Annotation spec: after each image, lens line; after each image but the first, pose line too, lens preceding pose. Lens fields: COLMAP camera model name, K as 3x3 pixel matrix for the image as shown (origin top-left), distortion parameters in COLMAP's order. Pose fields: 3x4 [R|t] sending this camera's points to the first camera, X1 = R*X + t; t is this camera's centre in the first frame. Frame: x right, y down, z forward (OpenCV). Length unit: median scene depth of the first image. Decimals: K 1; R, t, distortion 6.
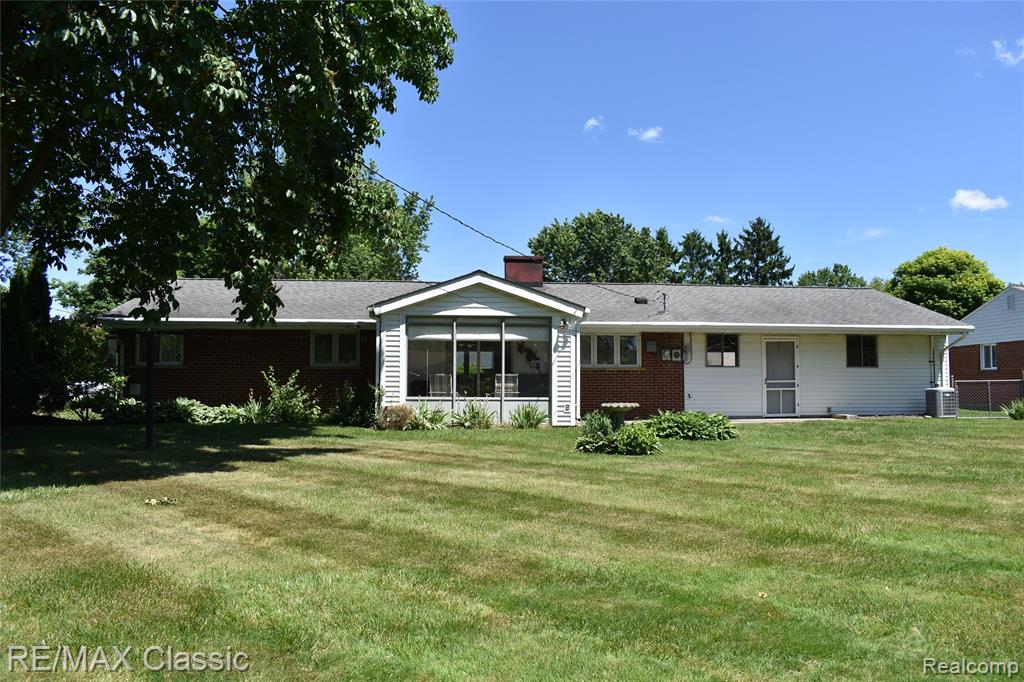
lens RADIAL K [[797.8, 0, 512.0], [0, 797.8, 341.0], [0, 0, 1]] dist [-0.095683, 0.011745]
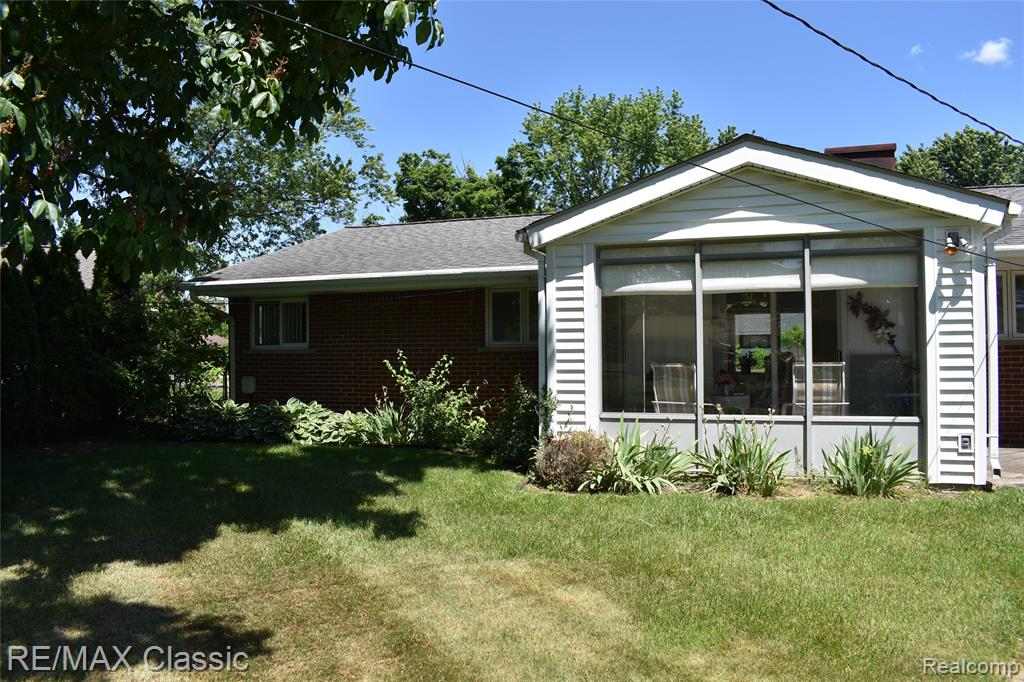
lens RADIAL K [[797.8, 0, 512.0], [0, 797.8, 341.0], [0, 0, 1]] dist [-0.095683, 0.011745]
pose [[0.912039, -0.017256, -0.409740, 0.018052], [0.035721, 0.998660, 0.037454, 0.006005], [0.408544, -0.048796, 0.911433, 0.526663]]
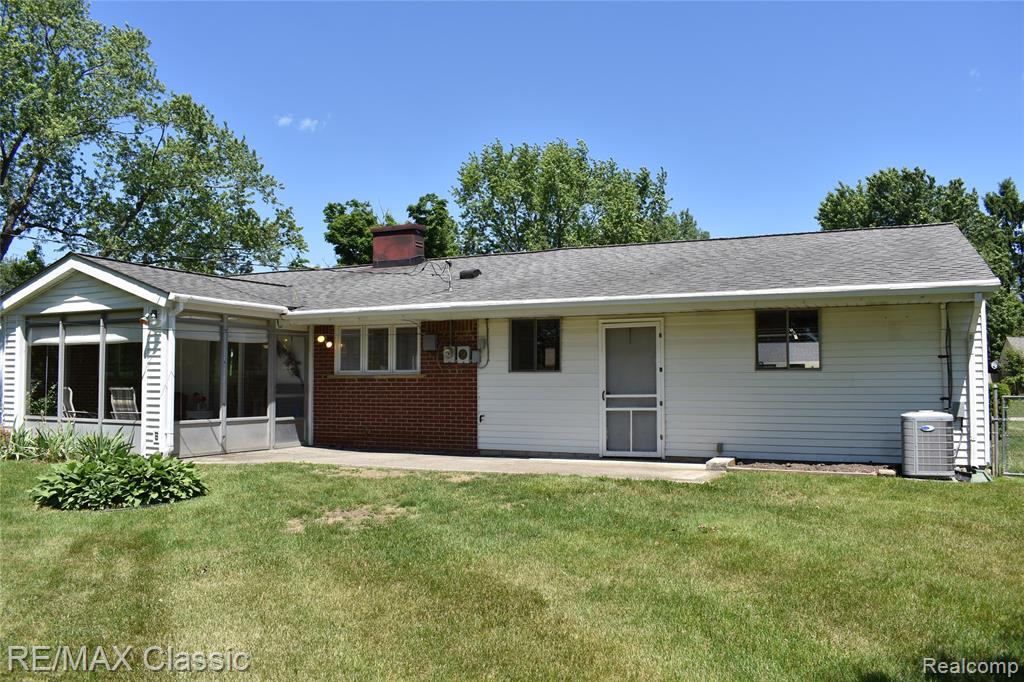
lens RADIAL K [[797.8, 0, 512.0], [0, 797.8, 341.0], [0, 0, 1]] dist [-0.095683, 0.011745]
pose [[0.871570, -0.028892, -0.489419, 0.679199], [0.032269, 0.999478, -0.001538, 0.010920], [0.489208, -0.014453, 0.872048, 0.550047]]
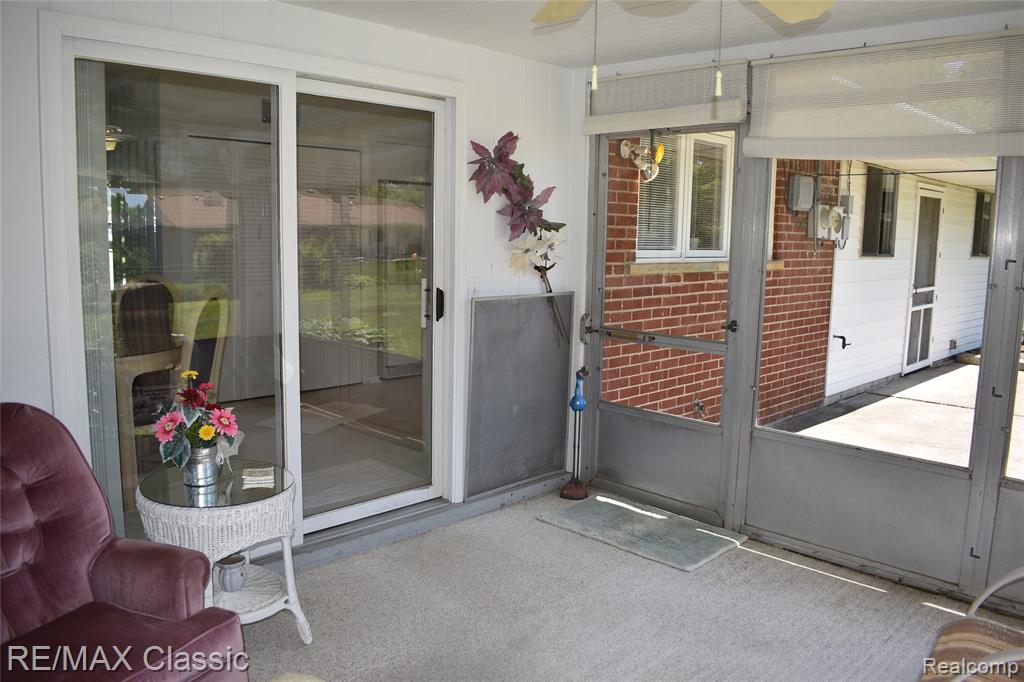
lens RADIAL K [[797.8, 0, 512.0], [0, 797.8, 341.0], [0, 0, 1]] dist [-0.095683, 0.011745]
pose [[0.754623, -0.075652, 0.651782, -0.134988], [-0.056840, 0.982060, 0.179796, 0.018351], [-0.653692, -0.172726, 0.736786, 1.019951]]
